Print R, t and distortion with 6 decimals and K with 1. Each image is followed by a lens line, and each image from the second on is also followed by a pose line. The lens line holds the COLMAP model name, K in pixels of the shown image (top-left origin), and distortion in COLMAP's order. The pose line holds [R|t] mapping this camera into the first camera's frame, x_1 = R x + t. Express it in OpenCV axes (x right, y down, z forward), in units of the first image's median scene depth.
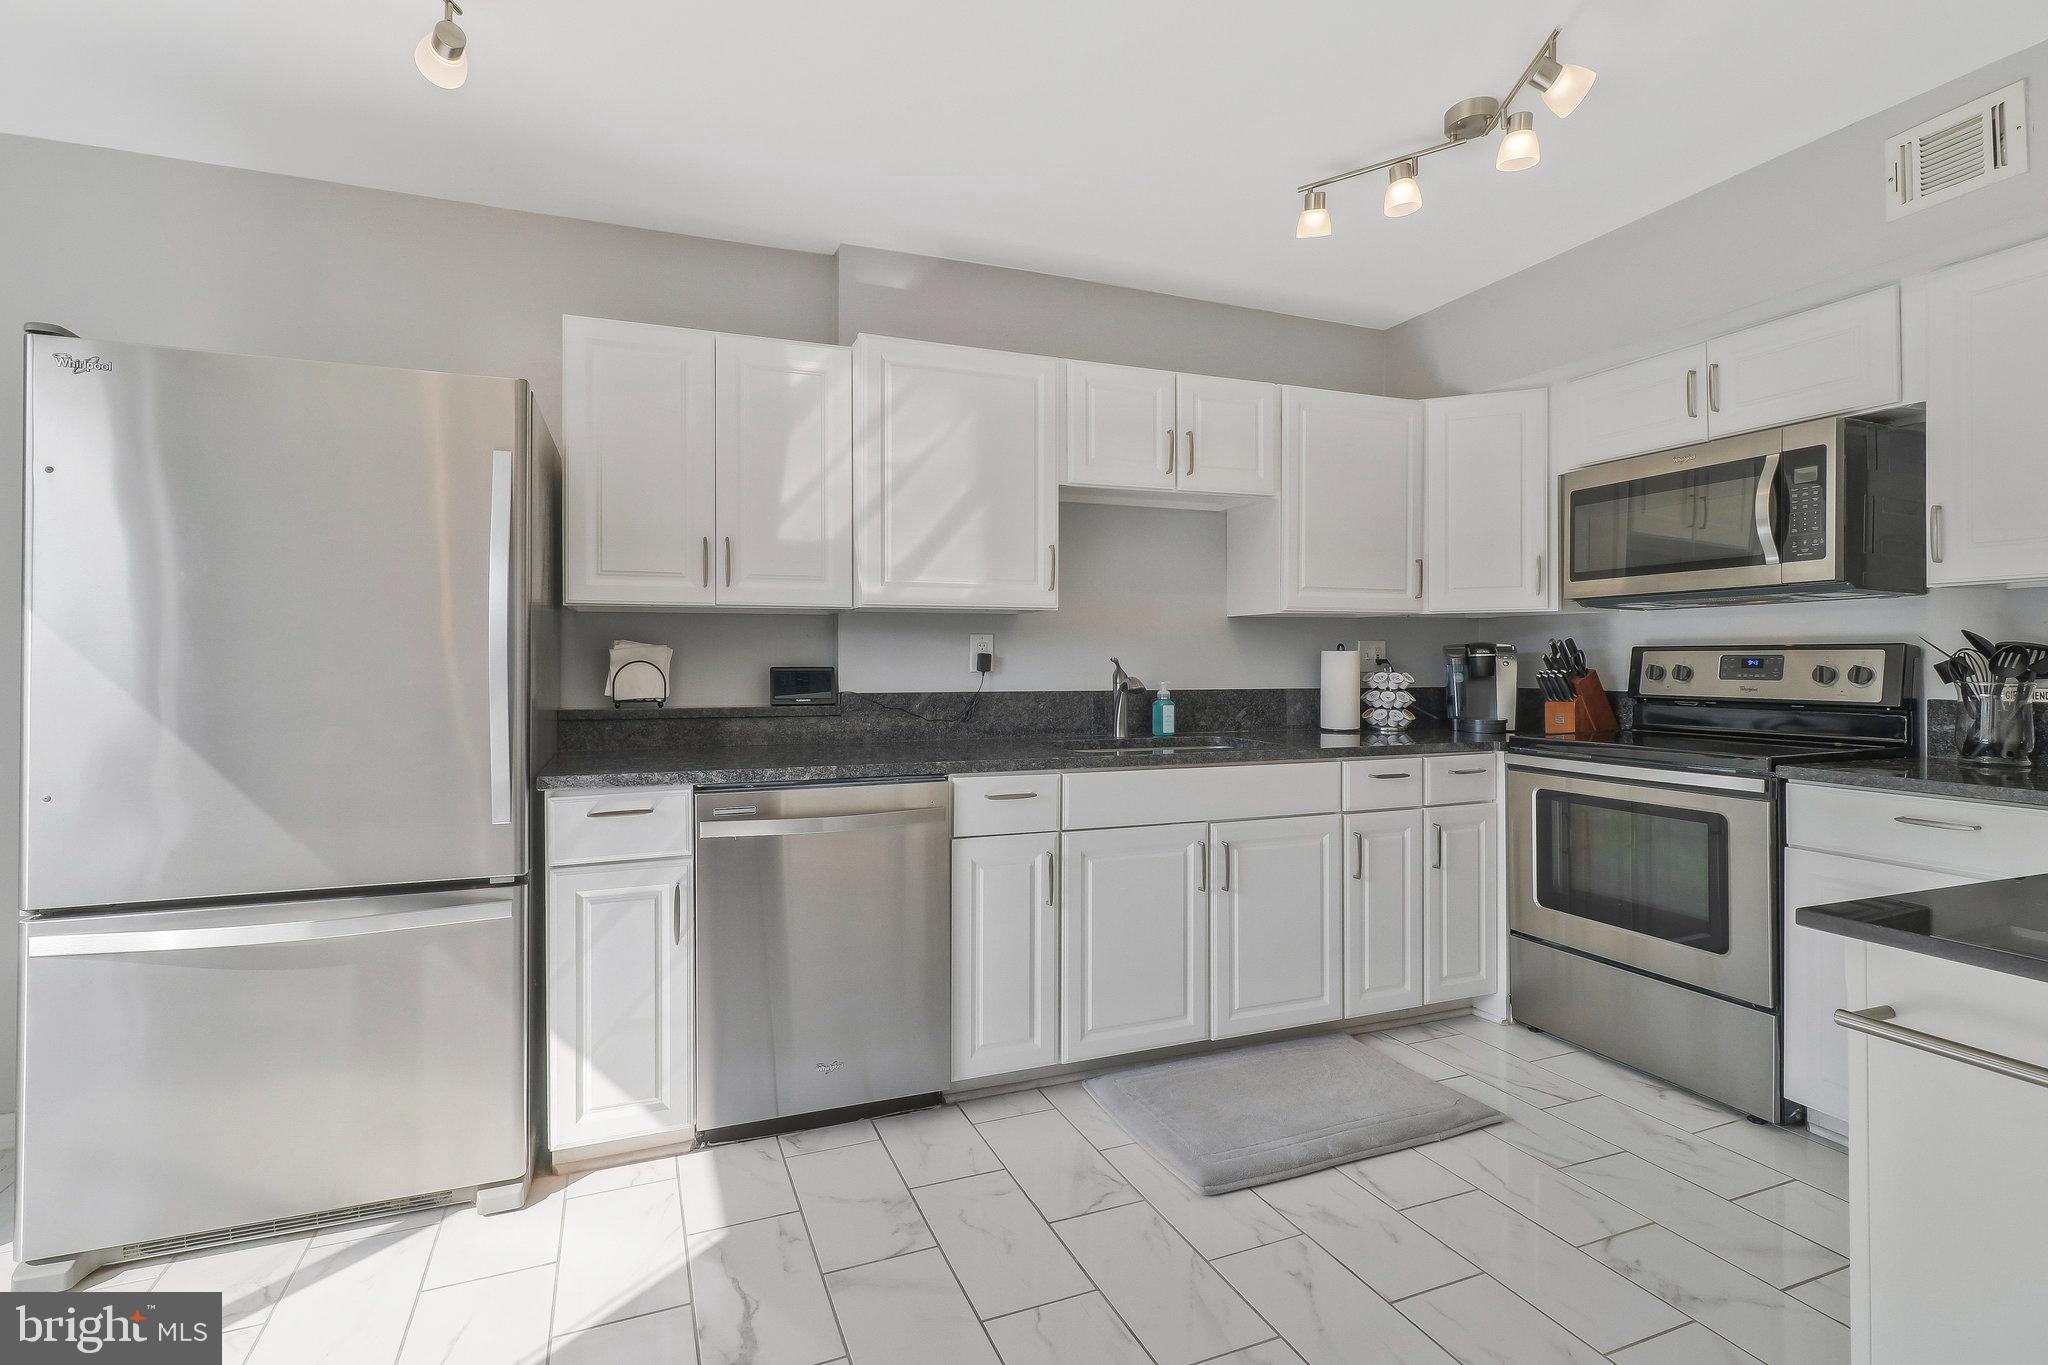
lens RADIAL K [[967.4, 0, 1023.0], [0, 967.4, 657.9], [0, 0, 1]] dist [0.003601, 0.000066]
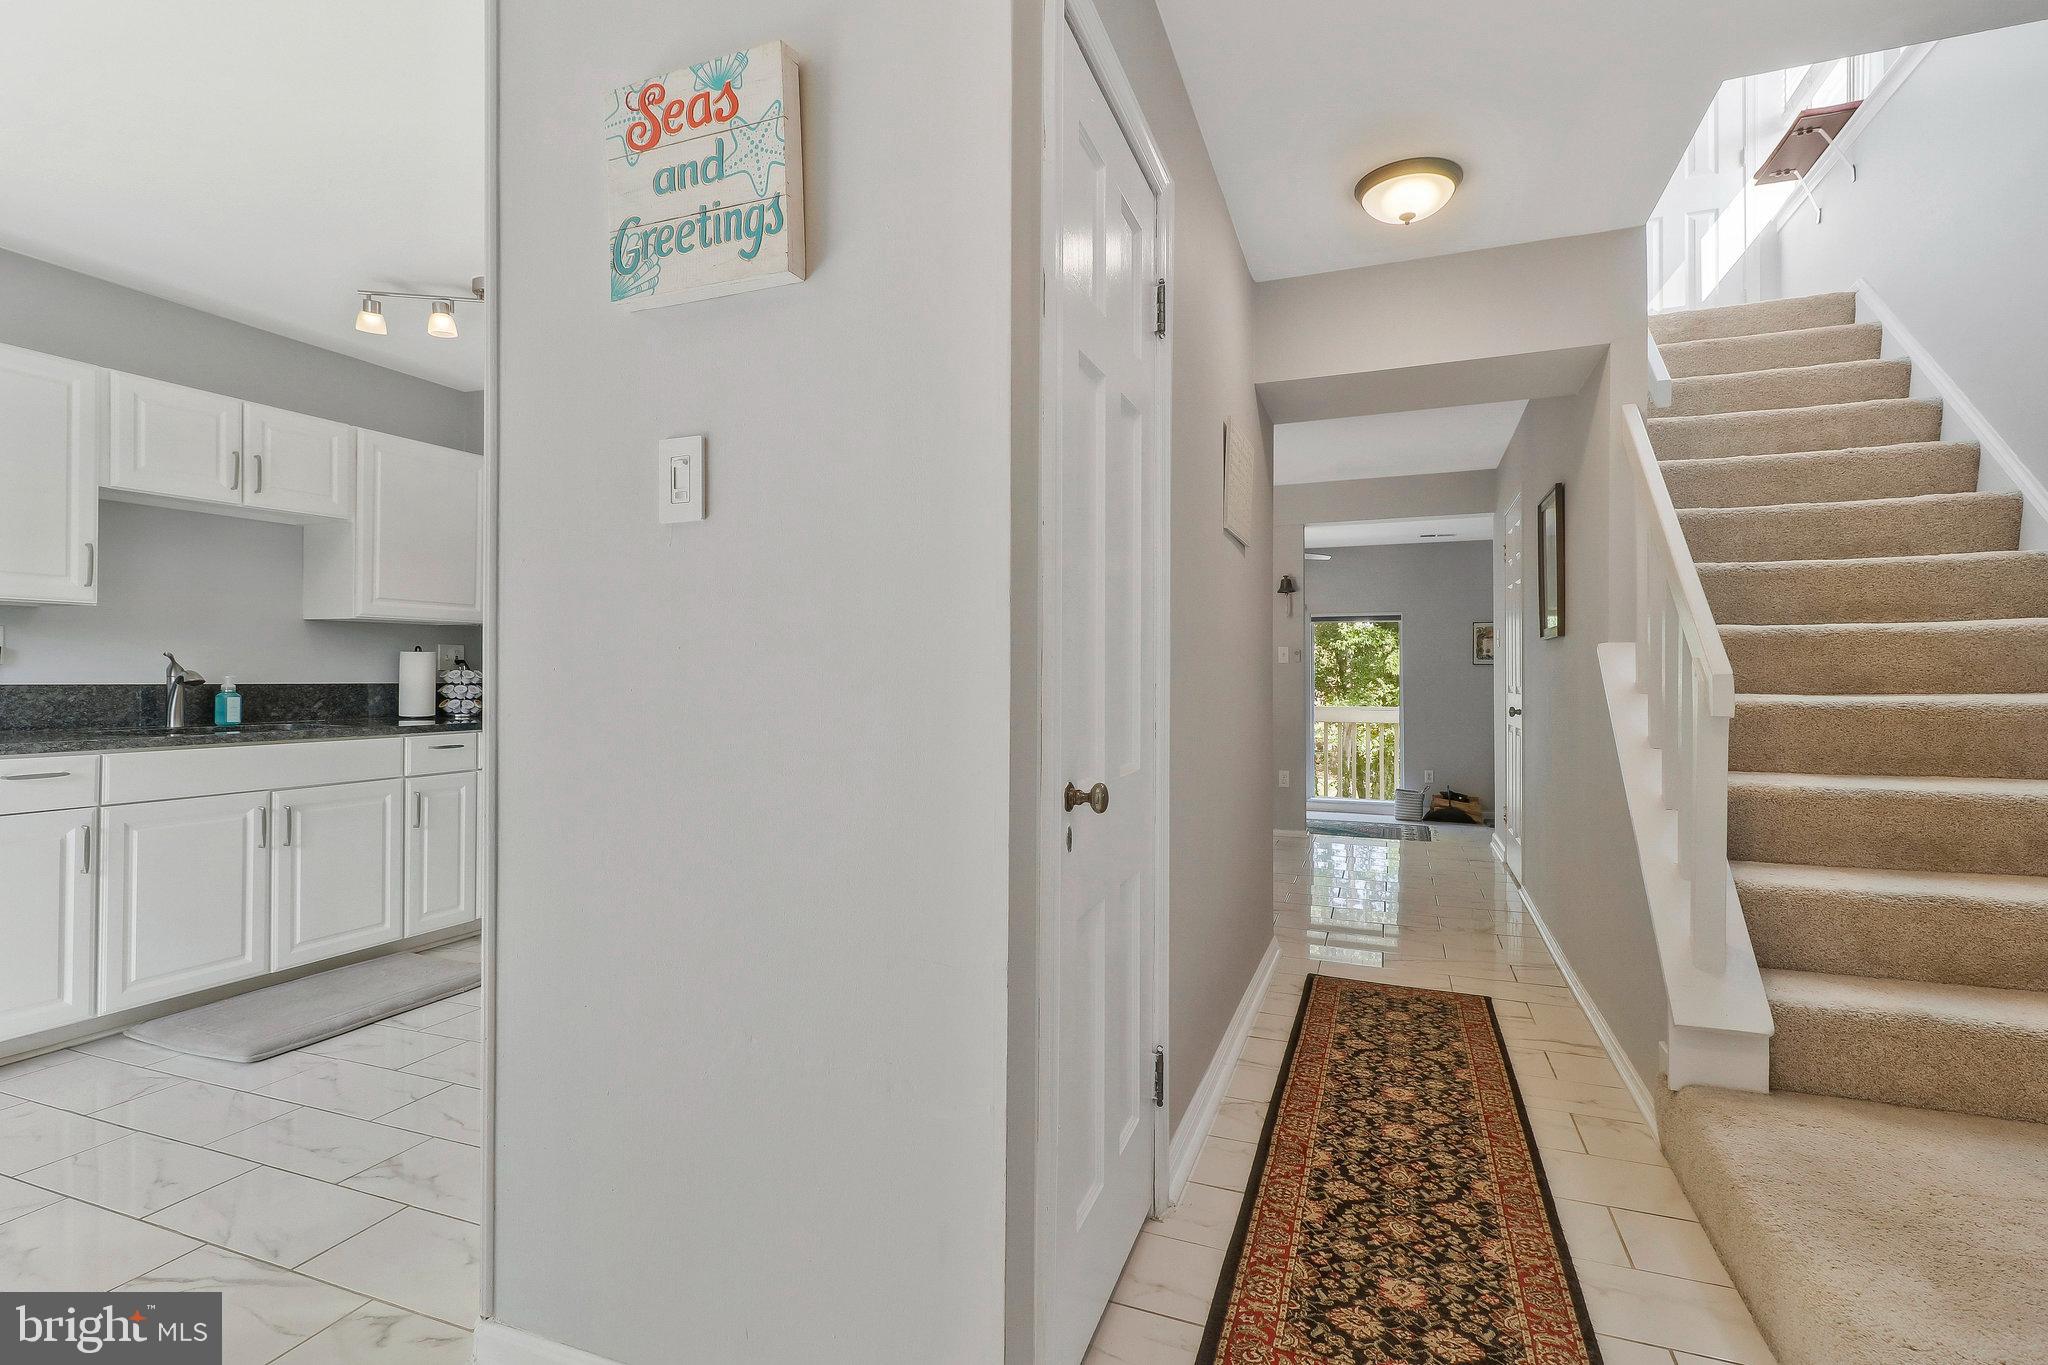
lens RADIAL K [[966.0, 0, 1017.9], [0, 966.0, 671.0], [0, 0, 1]] dist [0.003811, -0.000232]
pose [[0.692538, 0.007241, 0.721345, -0.029610], [-0.008634, 0.999961, -0.001748, 0.014936], [-0.721329, -0.005018, 0.692574, -0.454094]]
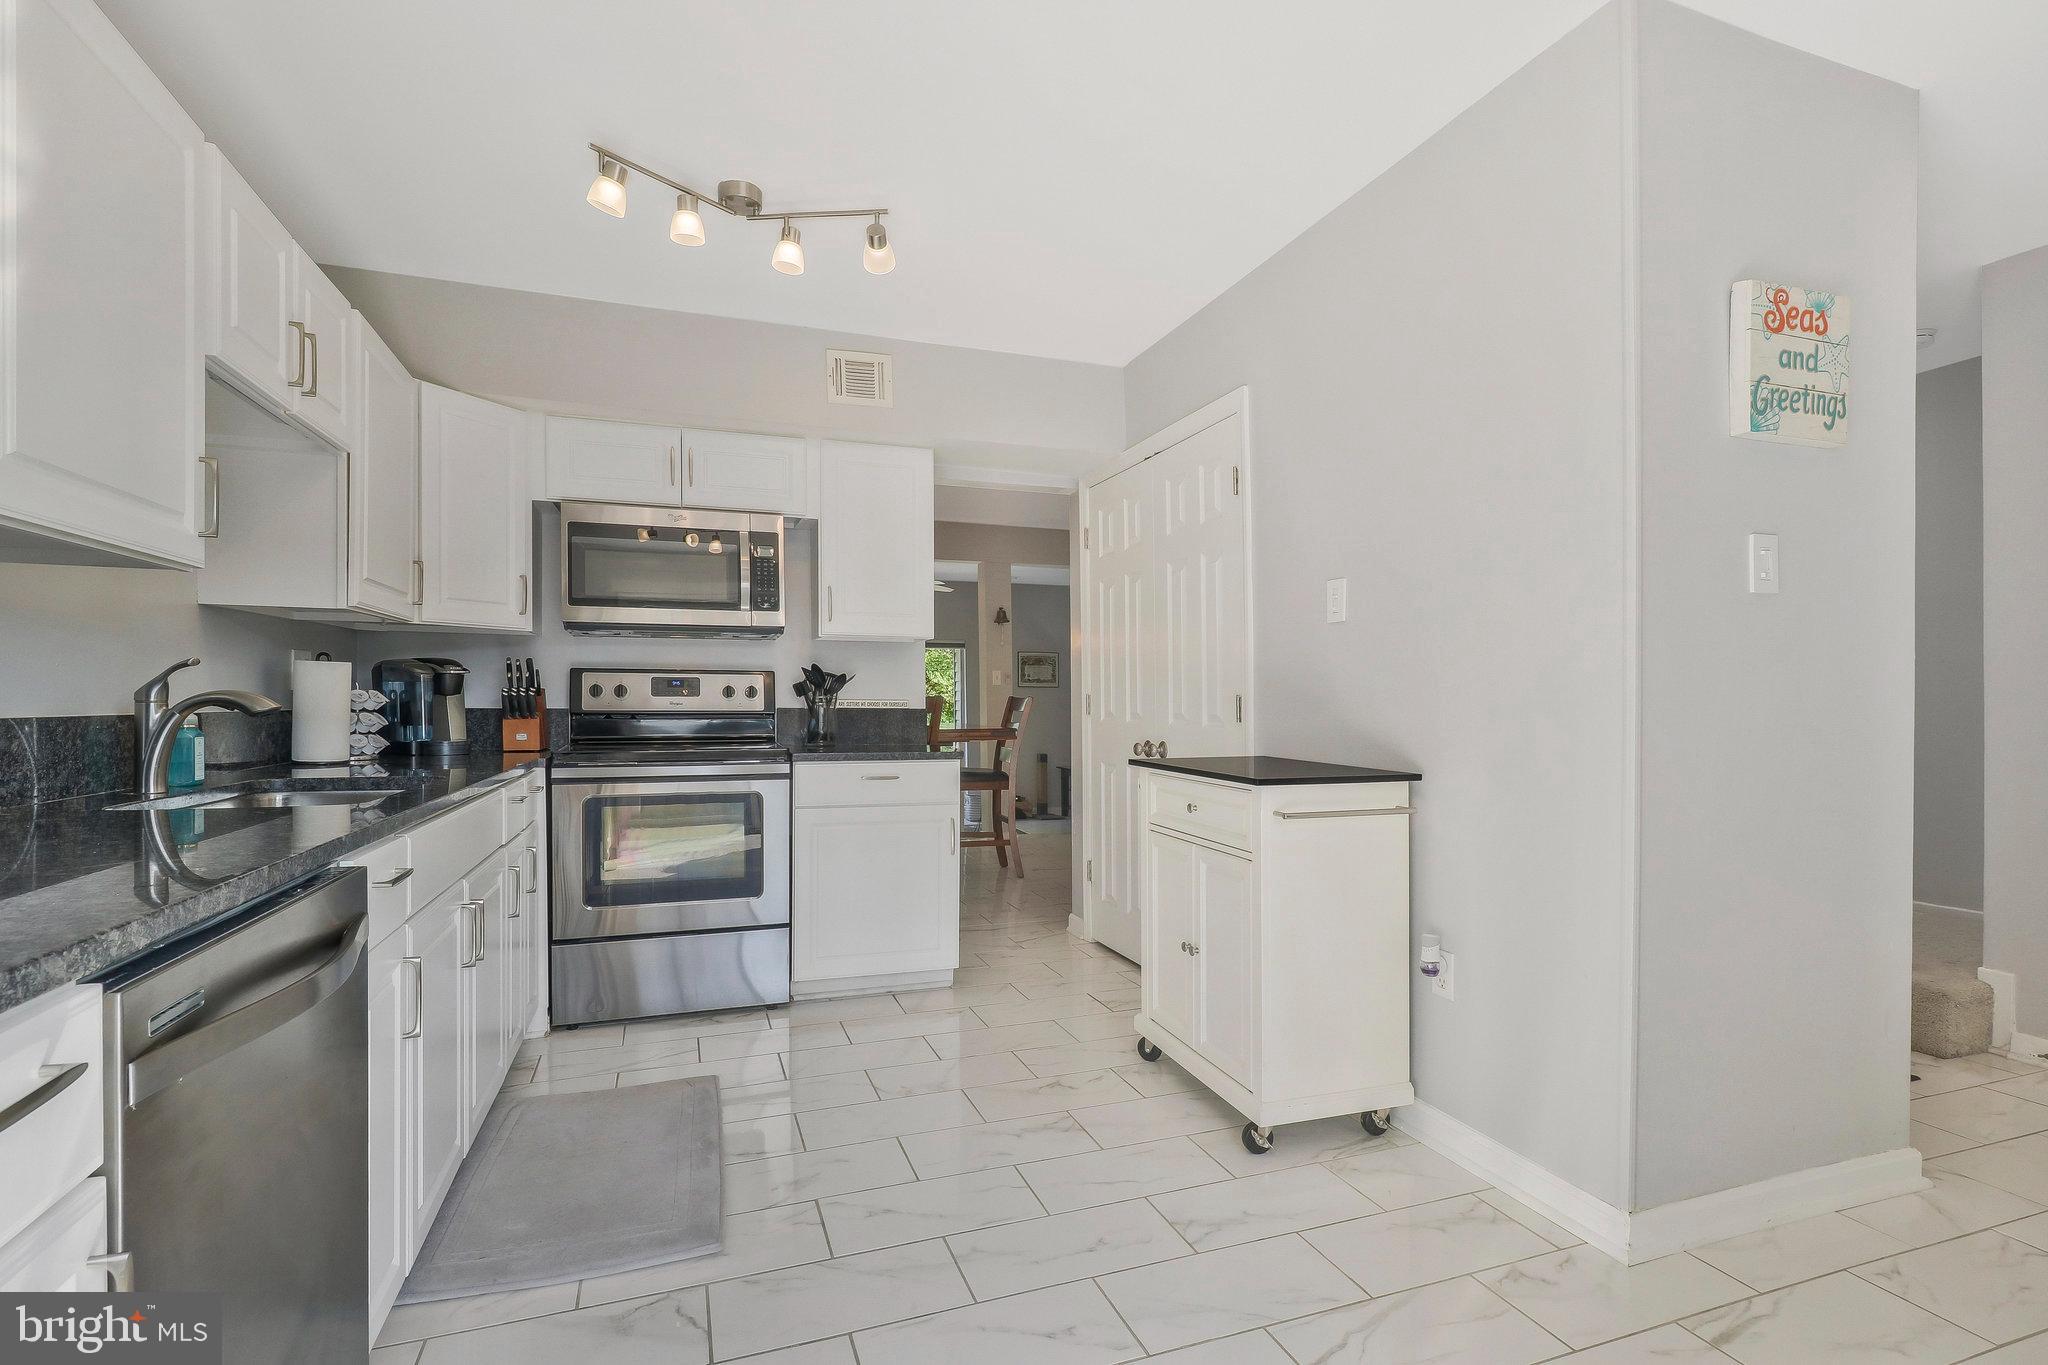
lens RADIAL K [[958.2, 0, 1017.9], [0, 958.2, 703.7], [0, 0, 1]] dist [0.002367, 0.000176]
pose [[0.047811, -0.005594, 0.998841, -0.505362], [-0.007964, 0.999950, 0.005982, 0.021280], [-0.998825, -0.008241, 0.047764, 0.482588]]
